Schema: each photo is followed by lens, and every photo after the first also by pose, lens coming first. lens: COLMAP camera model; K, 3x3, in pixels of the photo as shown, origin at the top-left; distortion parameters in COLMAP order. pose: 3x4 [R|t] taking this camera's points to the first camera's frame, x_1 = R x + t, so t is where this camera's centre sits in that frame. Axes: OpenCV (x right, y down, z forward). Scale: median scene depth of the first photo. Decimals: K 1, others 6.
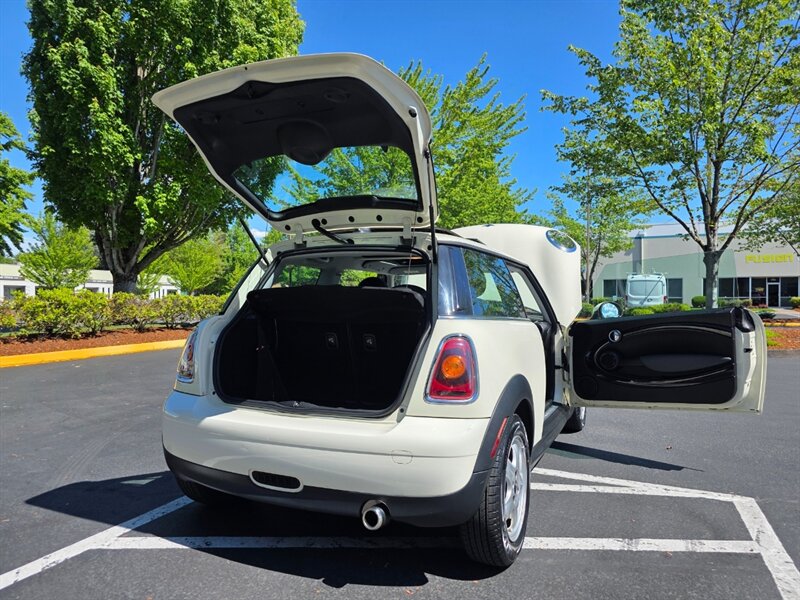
lens RADIAL K [[551.1, 0, 395.6], [0, 551.1, 298.3], [0, 0, 1]] dist [0.029486, -0.004981]
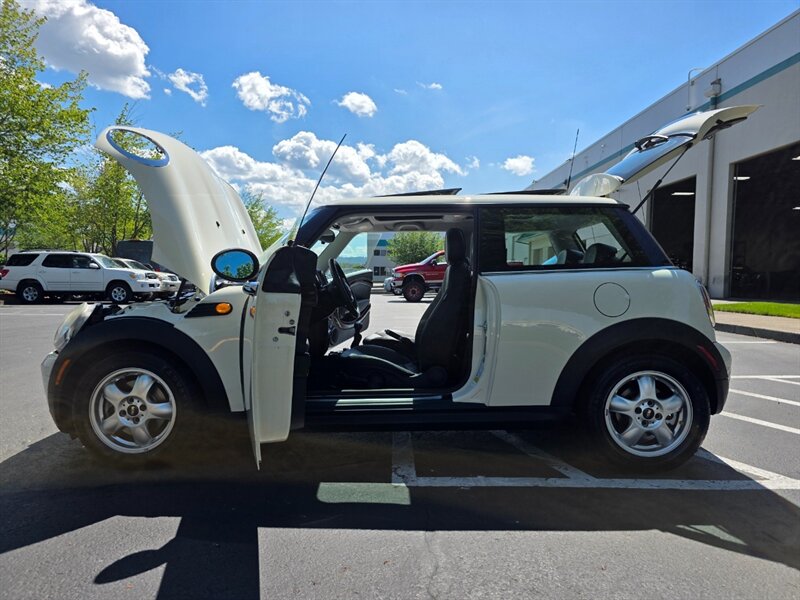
lens RADIAL K [[547.4, 0, 407.3], [0, 547.4, 290.5], [0, 0, 1]] dist [0.025085, -0.004797]
pose [[-0.435963, -0.025433, 0.899605, -1.104506], [-0.014448, 0.999670, 0.021260, 0.057553], [-0.899849, -0.003729, -0.436187, 2.021683]]
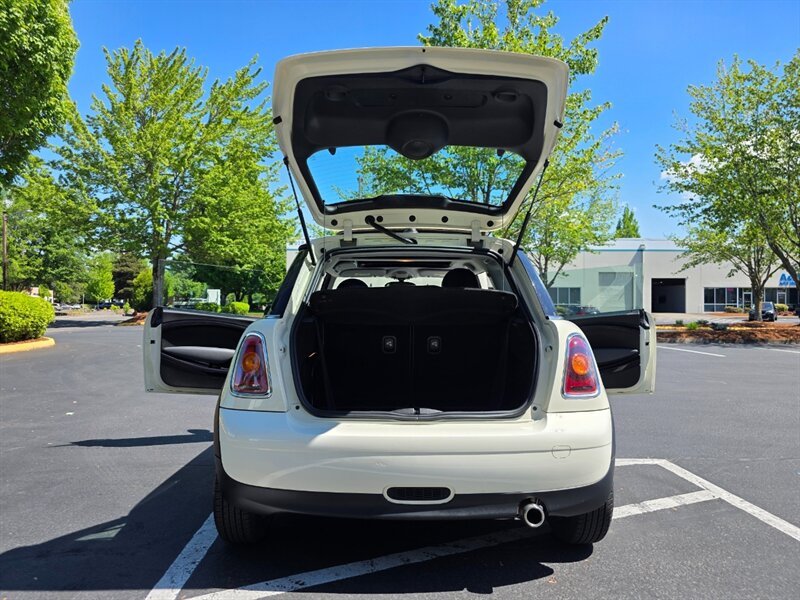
lens RADIAL K [[551.1, 0, 395.6], [0, 551.1, 298.3], [0, 0, 1]] dist [0.029486, -0.004981]
pose [[0.897726, 0.009255, 0.440458, -0.556720], [-0.004637, 0.999922, -0.011559, 0.008642], [-0.440530, 0.008334, 0.897699, 0.149218]]
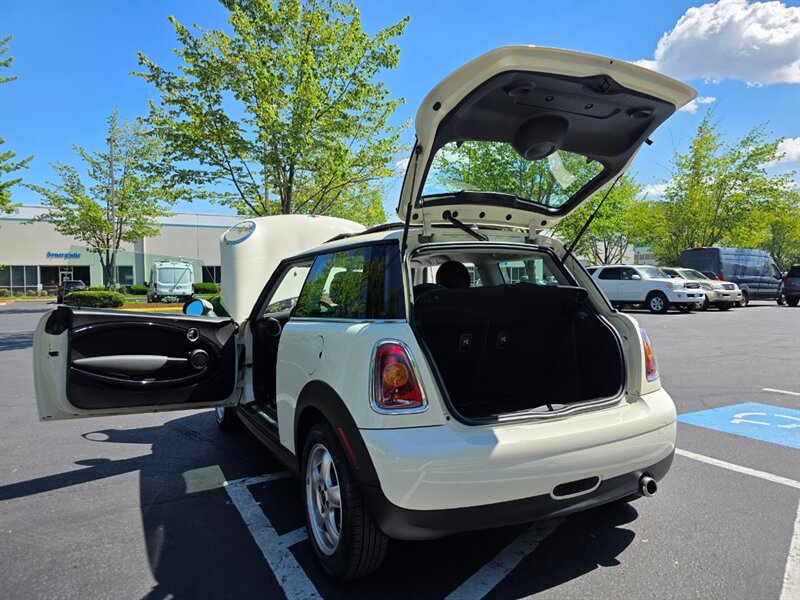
lens RADIAL K [[547.4, 0, 407.3], [0, 547.4, 290.5], [0, 0, 1]] dist [0.025085, -0.004797]
pose [[0.597669, -0.019941, 0.801495, -0.974626], [0.010614, 0.999800, 0.016961, -0.029974], [-0.801673, -0.001630, 0.597761, 0.553096]]
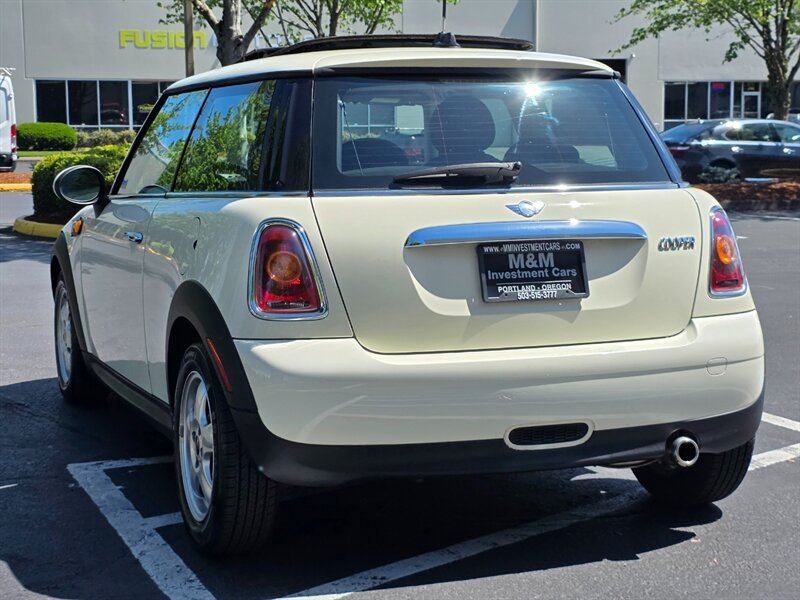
lens RADIAL K [[1501.2, 0, 400.0], [0, 1501.2, 300.0], [0, 0, 1]] dist [0.162493, -0.144630]
pose [[0.692592, -0.087960, 0.715947, -1.379290], [0.005472, 0.993149, 0.116723, -0.042365], [-0.721309, -0.076924, 0.688328, -0.103760]]
